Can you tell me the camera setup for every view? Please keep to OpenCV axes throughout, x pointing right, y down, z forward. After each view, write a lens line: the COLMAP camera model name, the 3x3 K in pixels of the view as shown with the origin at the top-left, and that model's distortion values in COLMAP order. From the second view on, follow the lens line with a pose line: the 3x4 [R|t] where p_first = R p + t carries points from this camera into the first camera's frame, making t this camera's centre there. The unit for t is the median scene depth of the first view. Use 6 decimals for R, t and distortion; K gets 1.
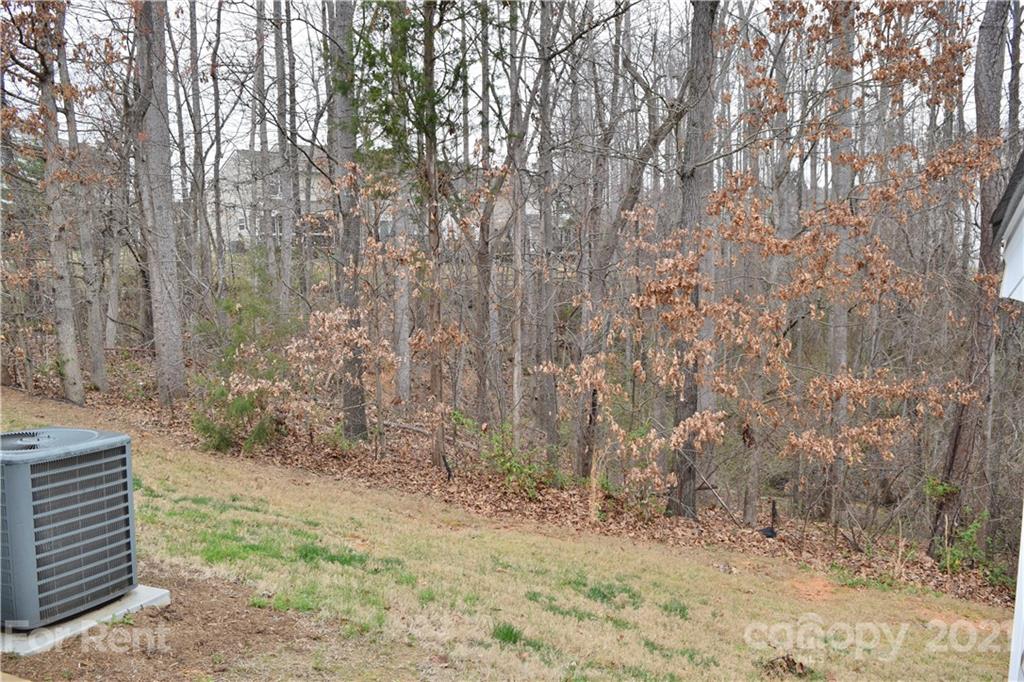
lens RADIAL K [[809.8, 0, 508.7], [0, 809.8, 341.8], [0, 0, 1]] dist [-0.088531, 0.020086]
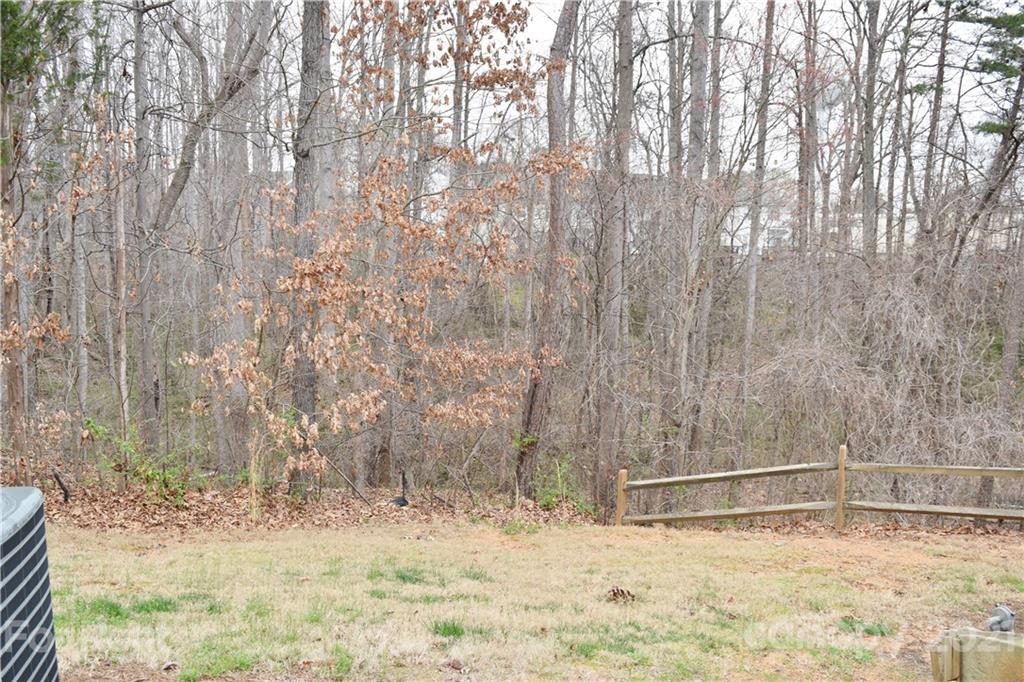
lens RADIAL K [[809.8, 0, 511.0], [0, 809.8, 340.0], [0, 0, 1]] dist [-0.088531, 0.020086]
pose [[0.777160, -0.052694, 0.627093, -0.232882], [0.038695, 0.998604, 0.035957, -0.007383], [-0.628112, -0.003679, 0.778114, 0.087137]]
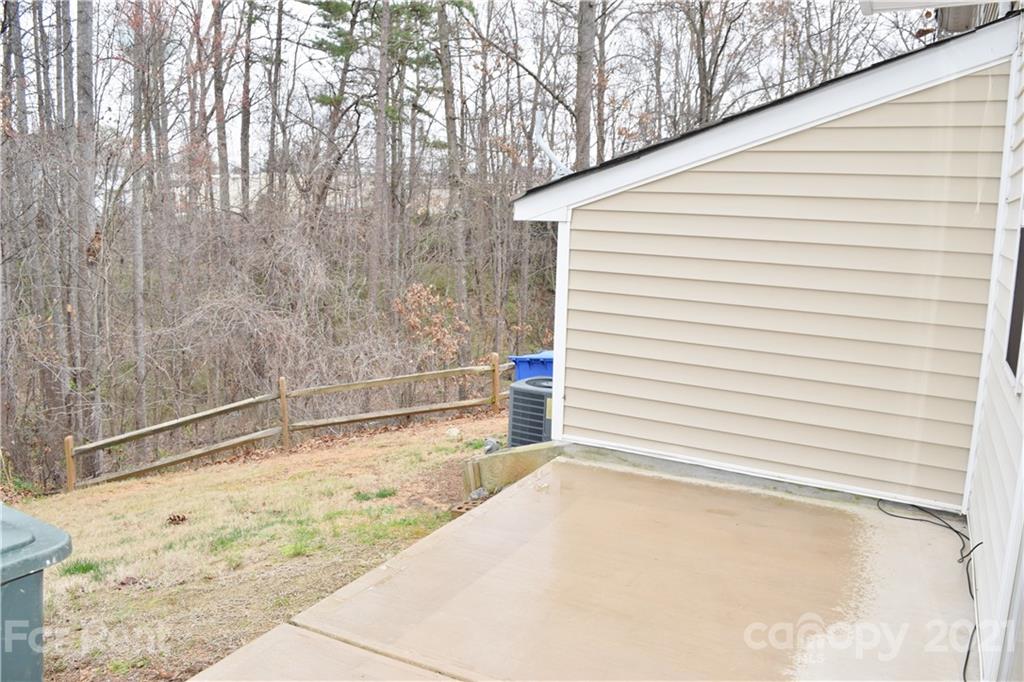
lens RADIAL K [[809.8, 0, 505.0], [0, 809.8, 340.1], [0, 0, 1]] dist [-0.088531, 0.020086]
pose [[0.095039, -0.141862, 0.985314, -0.415753], [0.074005, 0.988062, 0.135119, -0.010371], [-0.992719, 0.060076, 0.104403, 0.163784]]
